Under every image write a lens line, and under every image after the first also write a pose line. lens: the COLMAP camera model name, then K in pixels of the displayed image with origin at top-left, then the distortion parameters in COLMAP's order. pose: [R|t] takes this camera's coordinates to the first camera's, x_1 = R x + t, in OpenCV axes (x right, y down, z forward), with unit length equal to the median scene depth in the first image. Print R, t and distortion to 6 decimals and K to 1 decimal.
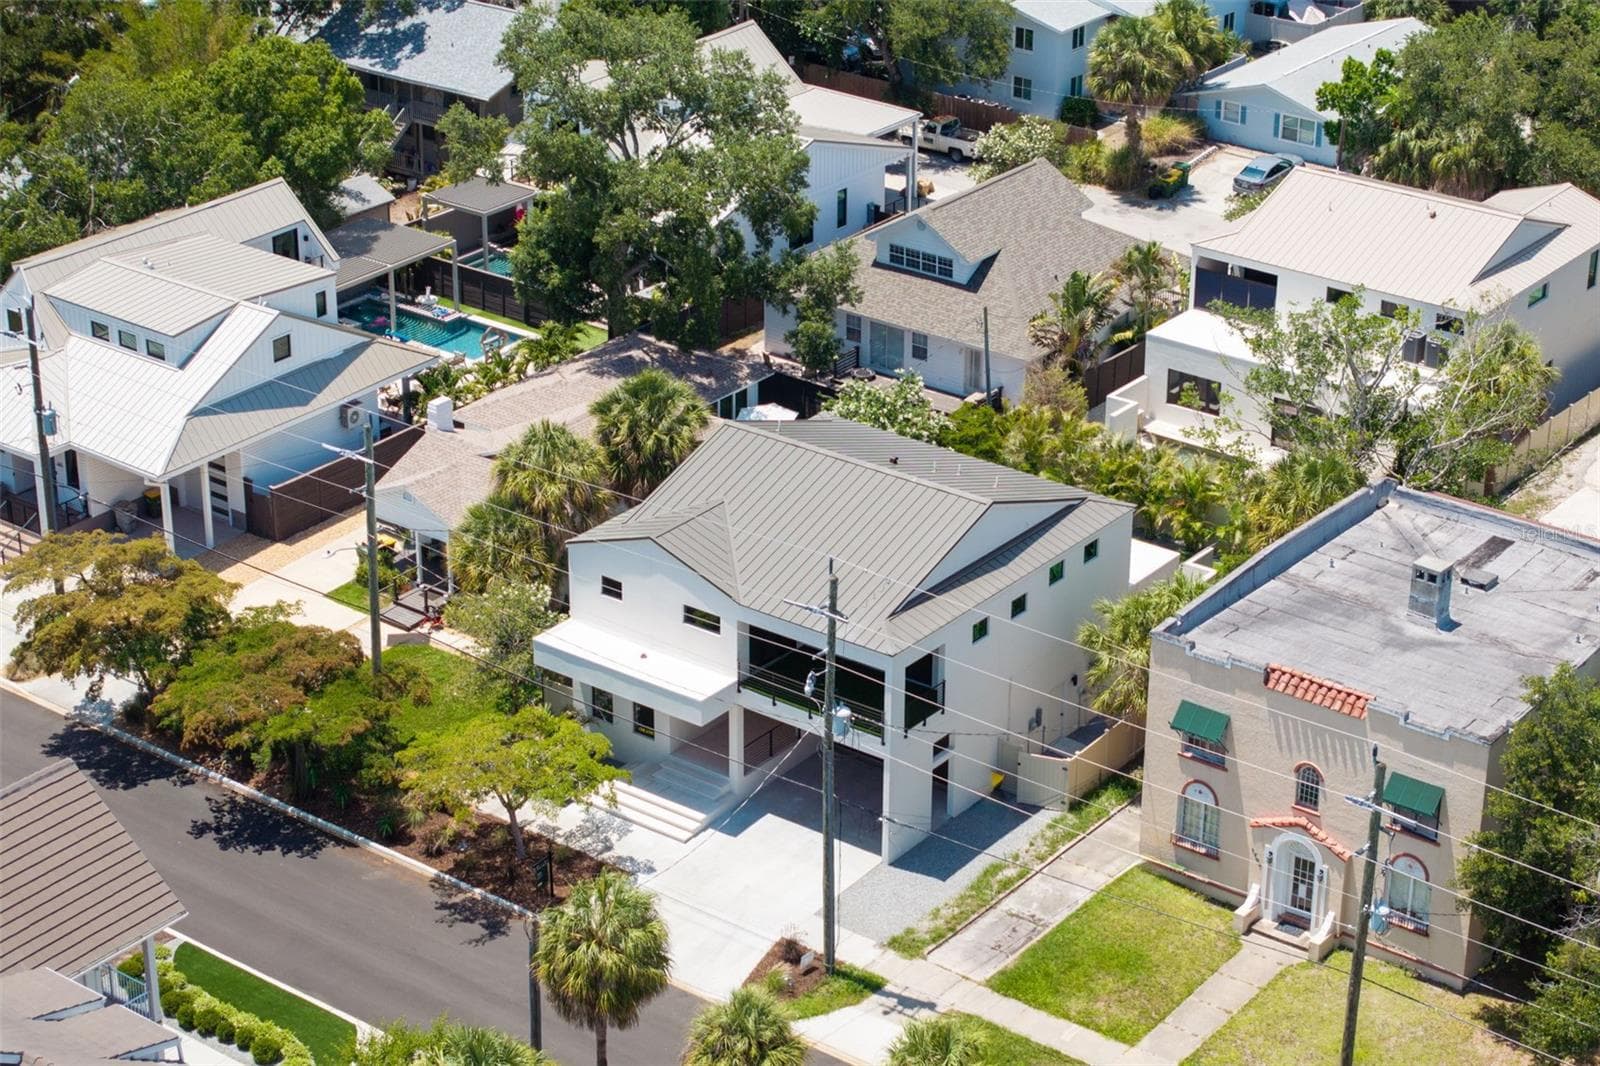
lens RADIAL K [[3131.1, 0, 800.0], [0, 3131.1, 533.0], [0, 0, 1]] dist [-0.076075, 0.001133]
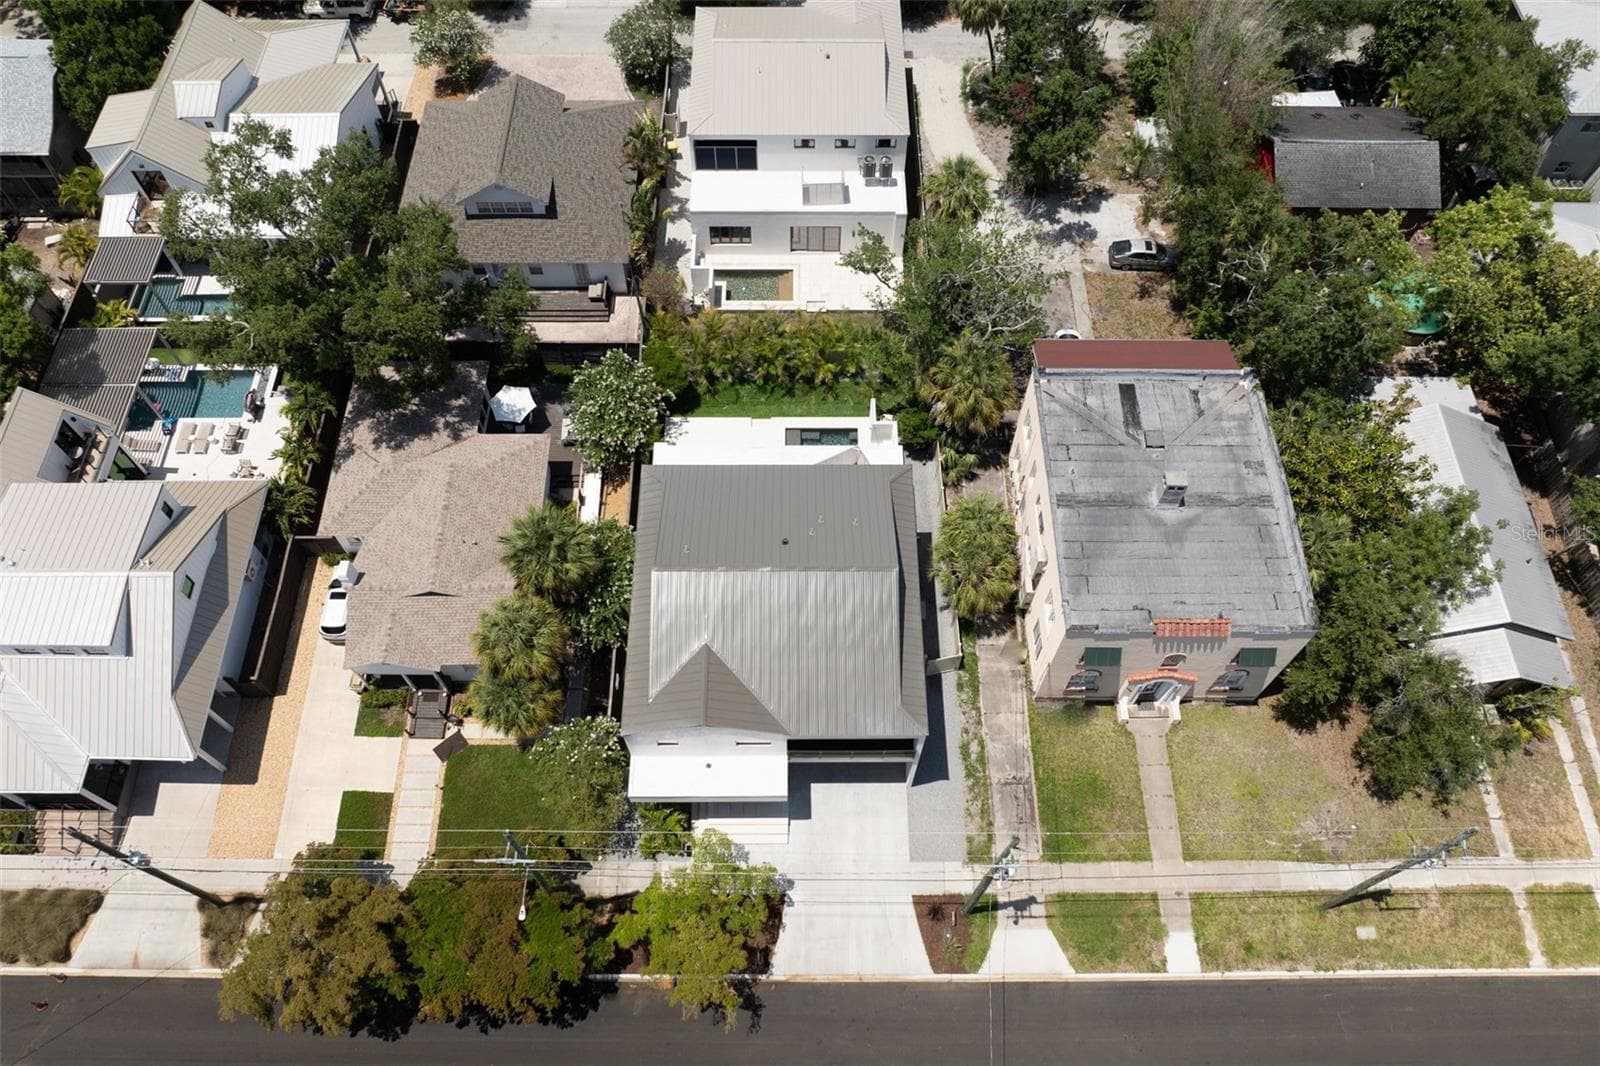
lens RADIAL K [[1114.3, 0, 804.1], [0, 1114.3, 570.1], [0, 0, 1]] dist [-0.030342, -0.003359]
pose [[0.793713, -0.533889, 0.291517, -0.113851], [0.260799, 0.731631, 0.629842, -0.324096], [-0.549548, -0.423886, 0.719942, 0.657335]]
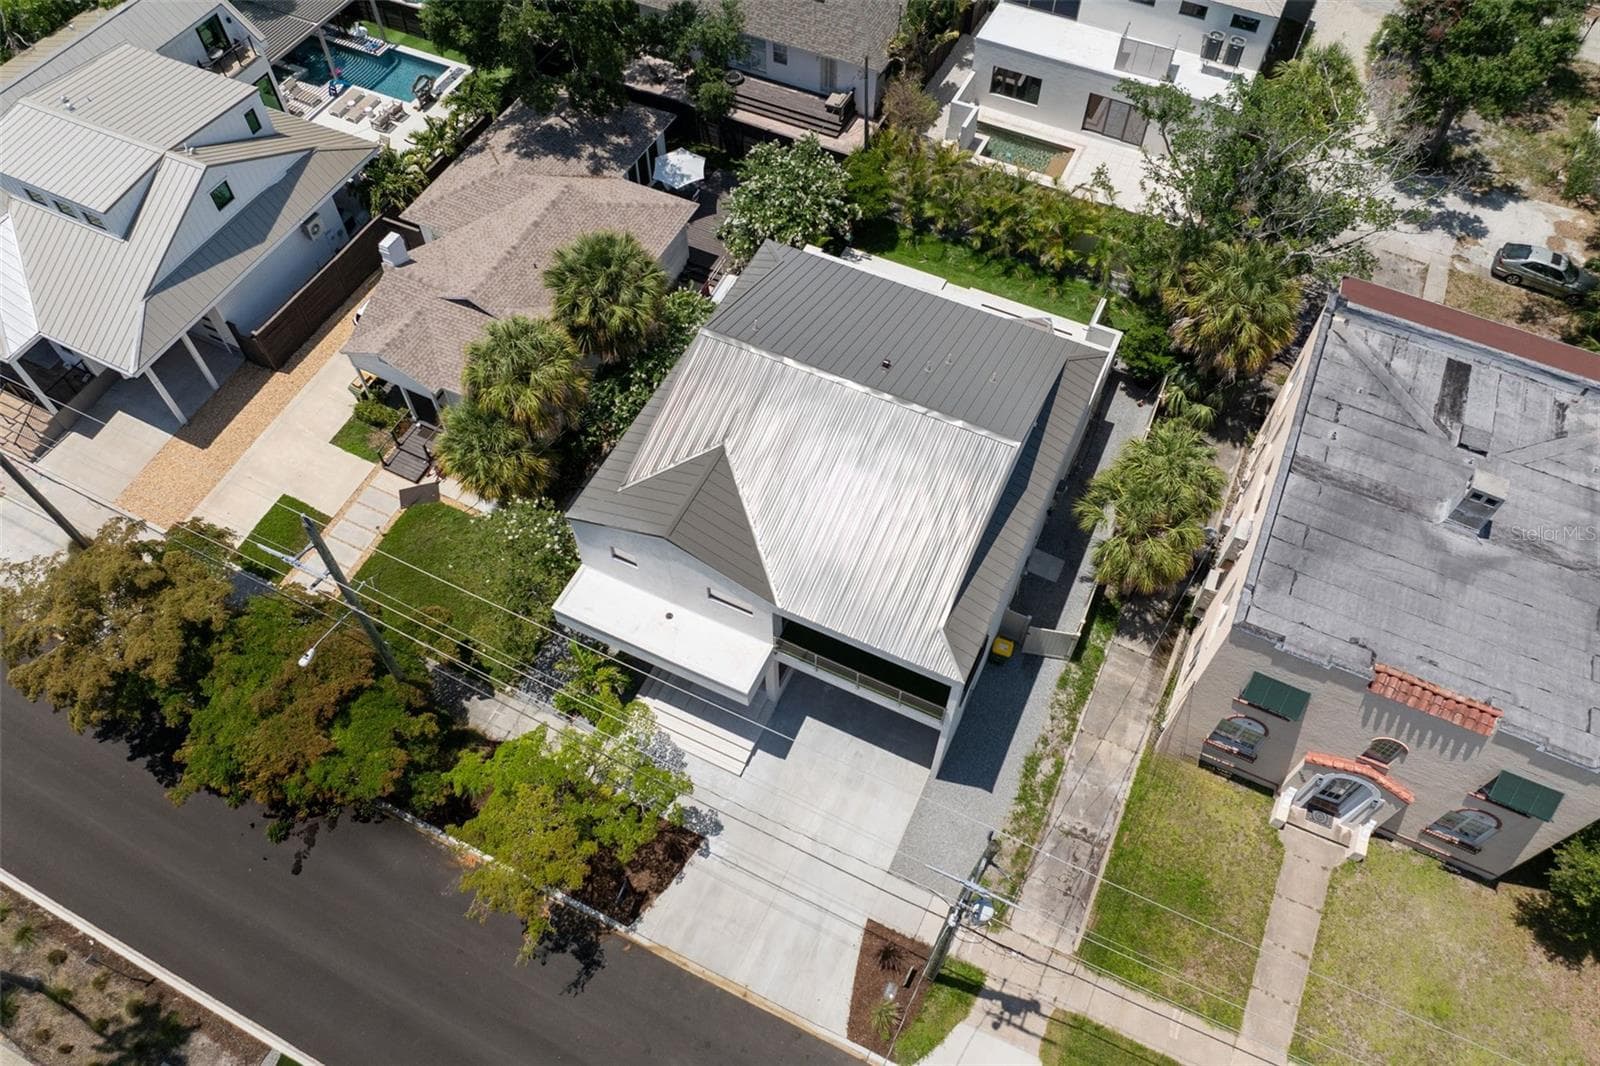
lens RADIAL K [[1125.9, 0, 805.3], [0, 1125.9, 526.3], [0, 0, 1]] dist [-0.053057, 0.031069]
pose [[0.978579, -0.168800, 0.117851, -0.044862], [0.084770, 0.852063, 0.516530, -0.164957], [-0.187606, -0.495475, 0.848120, 0.703627]]
